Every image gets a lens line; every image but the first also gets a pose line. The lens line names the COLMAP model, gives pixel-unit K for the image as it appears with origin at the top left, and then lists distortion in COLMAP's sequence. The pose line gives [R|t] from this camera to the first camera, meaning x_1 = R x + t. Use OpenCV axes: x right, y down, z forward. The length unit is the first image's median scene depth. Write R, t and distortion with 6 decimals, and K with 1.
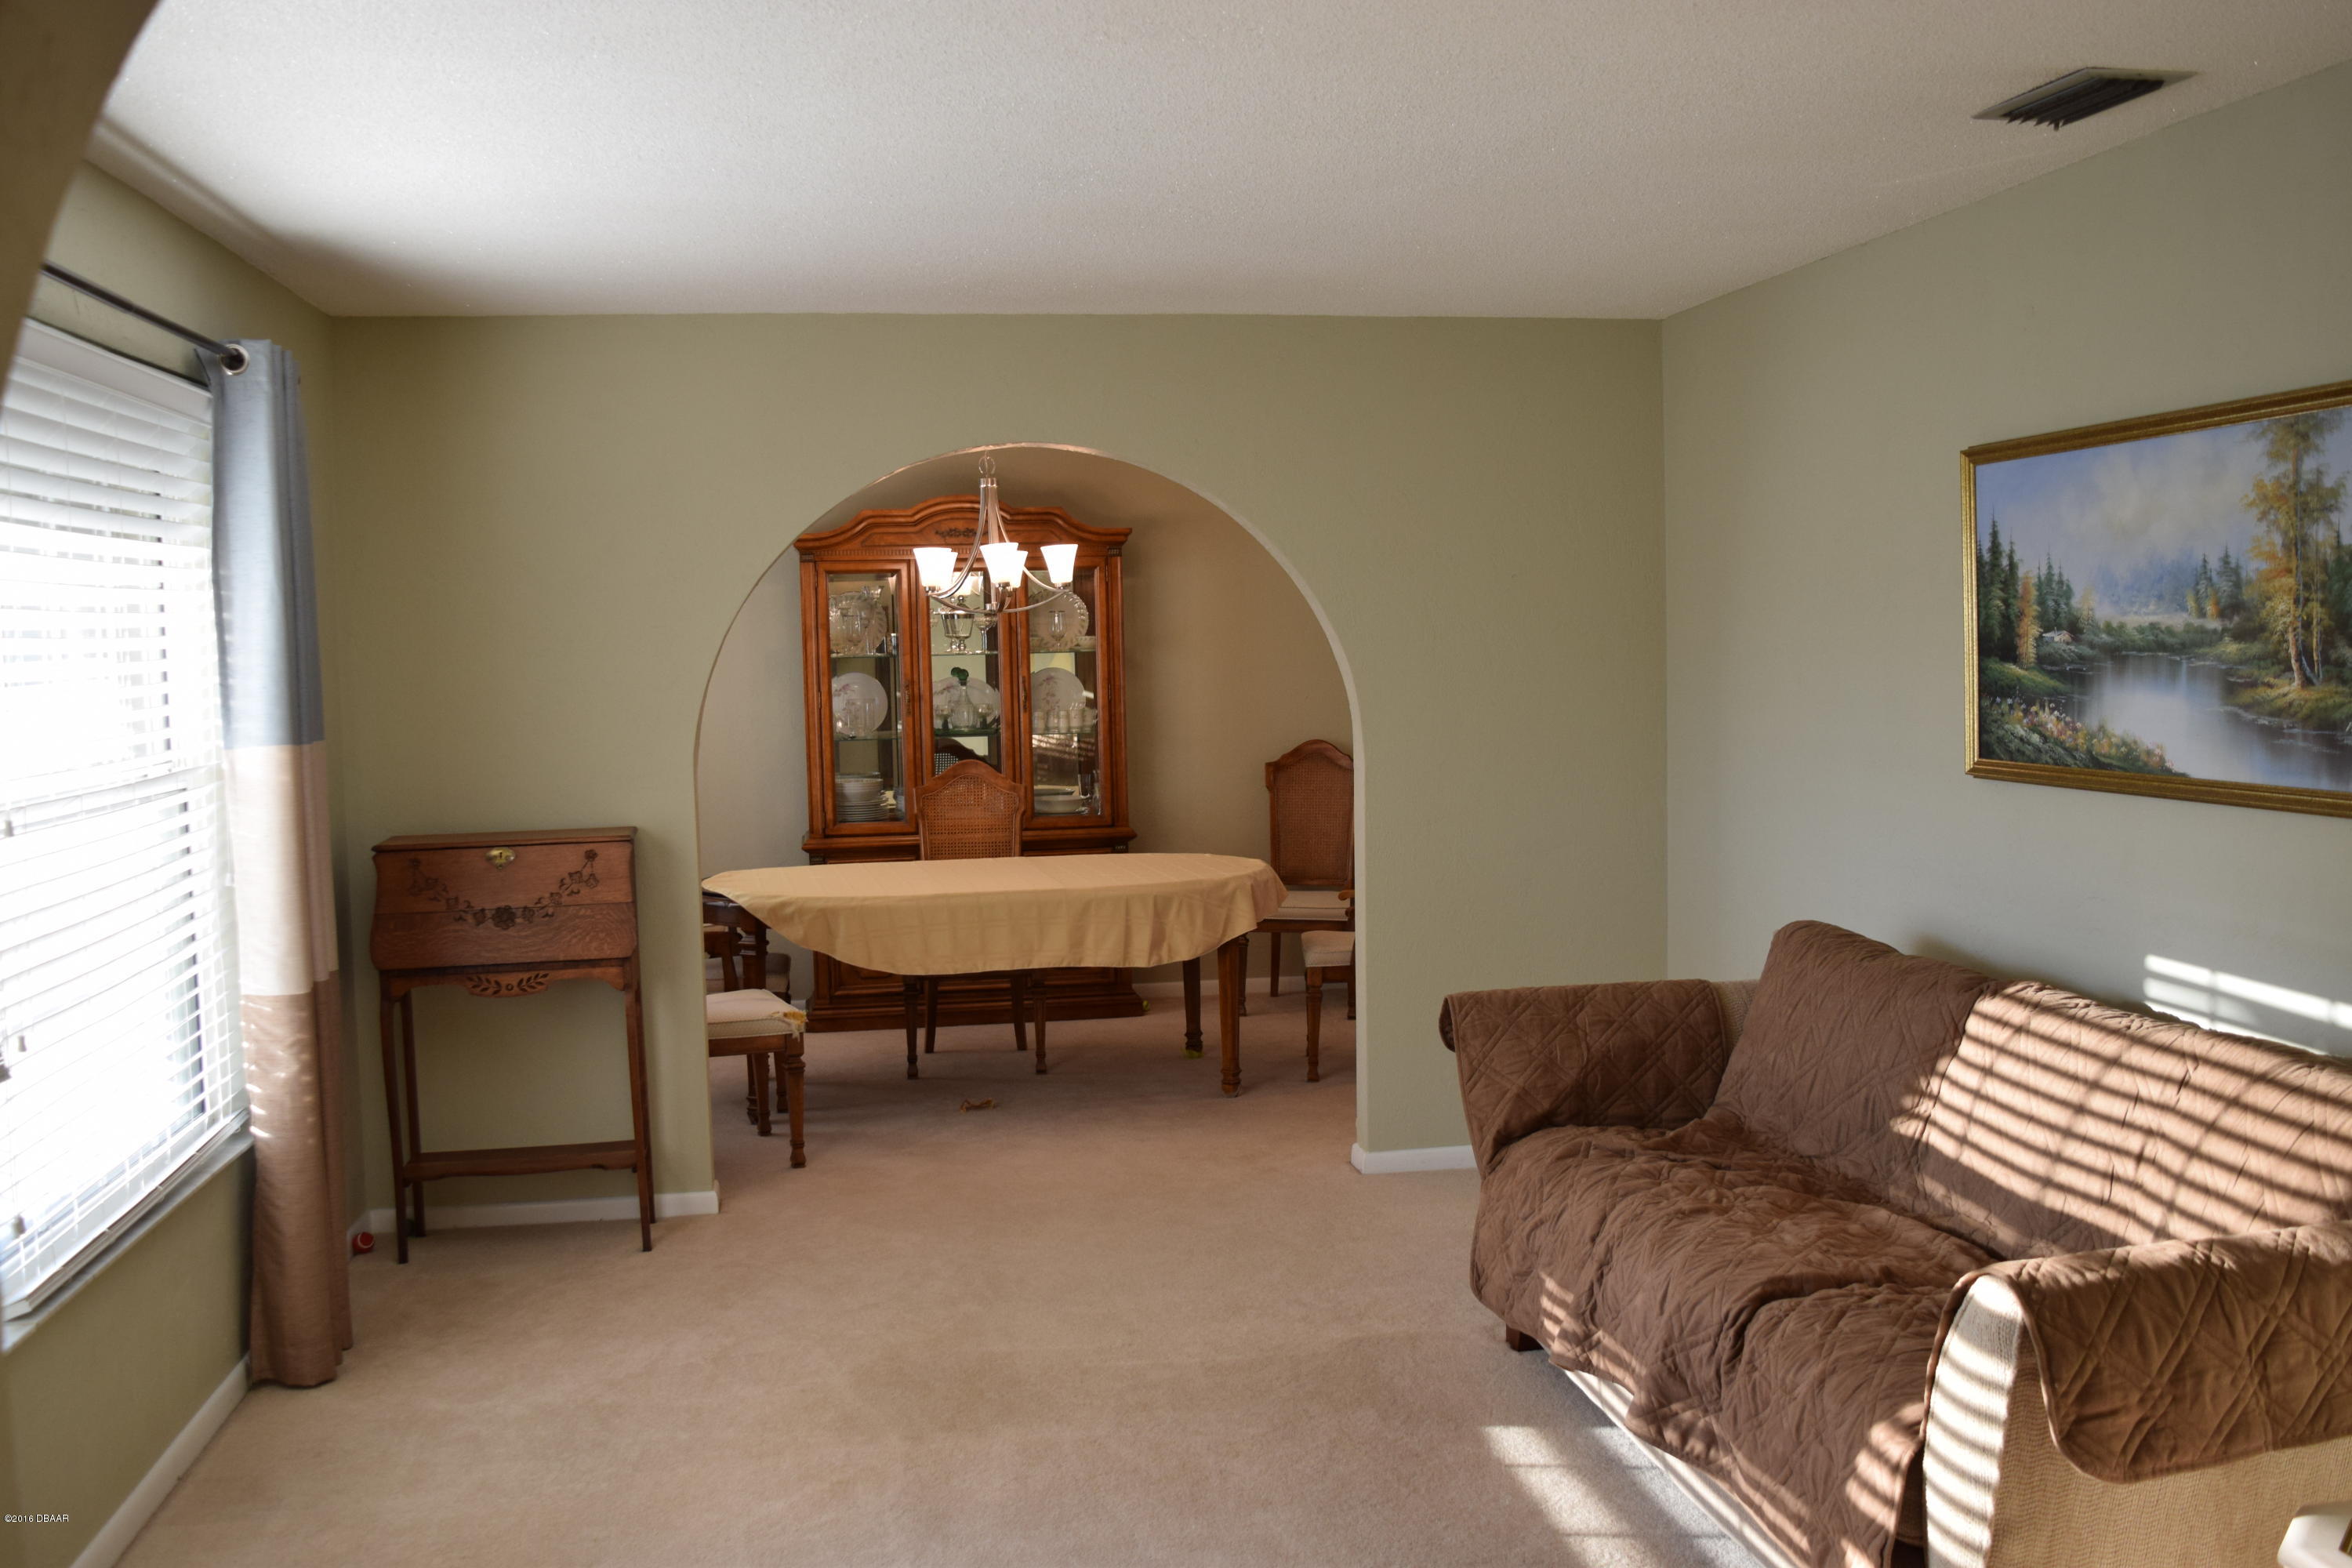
lens RADIAL K [[2117.2, 0, 1179.8], [0, 2117.2, 786.3], [0, 0, 1]] dist [-0.057395, 0.000730]
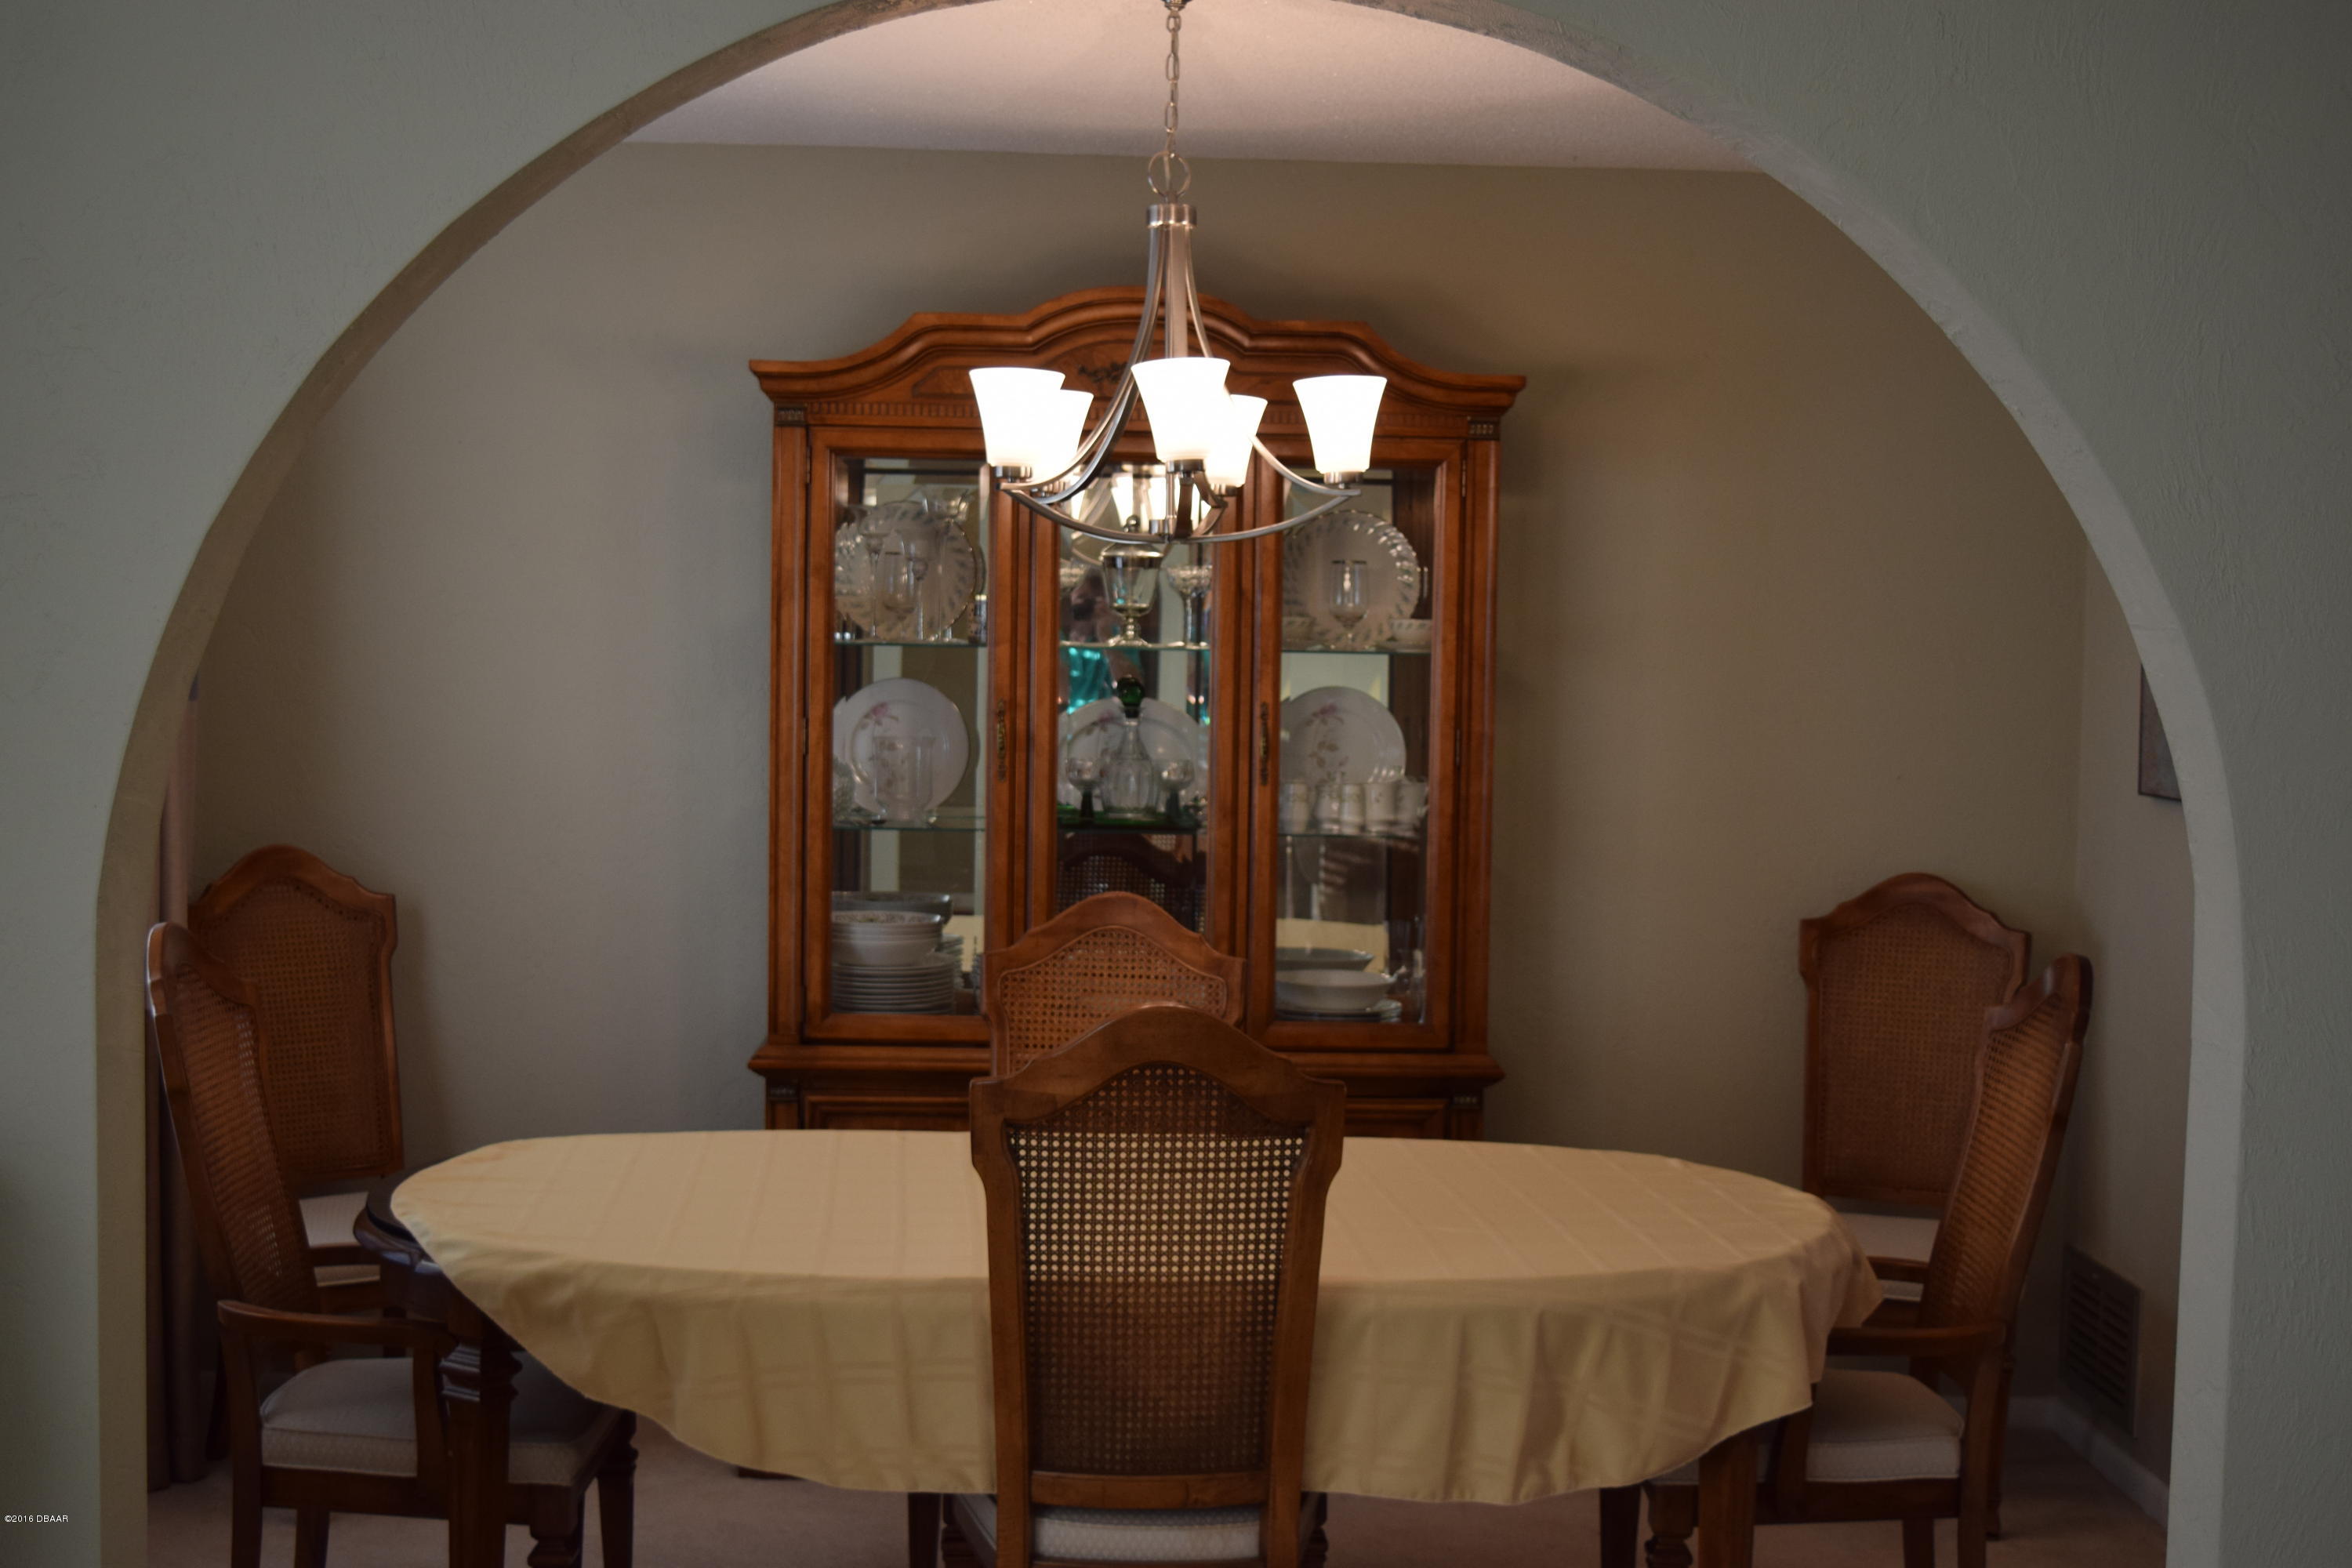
lens RADIAL K [[2993.3, 0, 1170.8], [0, 2993.3, 789.8], [0, 0, 1]] dist [-0.096764, 0.000000]
pose [[0.989713, 0.046803, -0.135198, -0.007811], [-0.049966, 0.998549, -0.020094, -0.020629], [0.134062, 0.026643, 0.990615, 0.383716]]
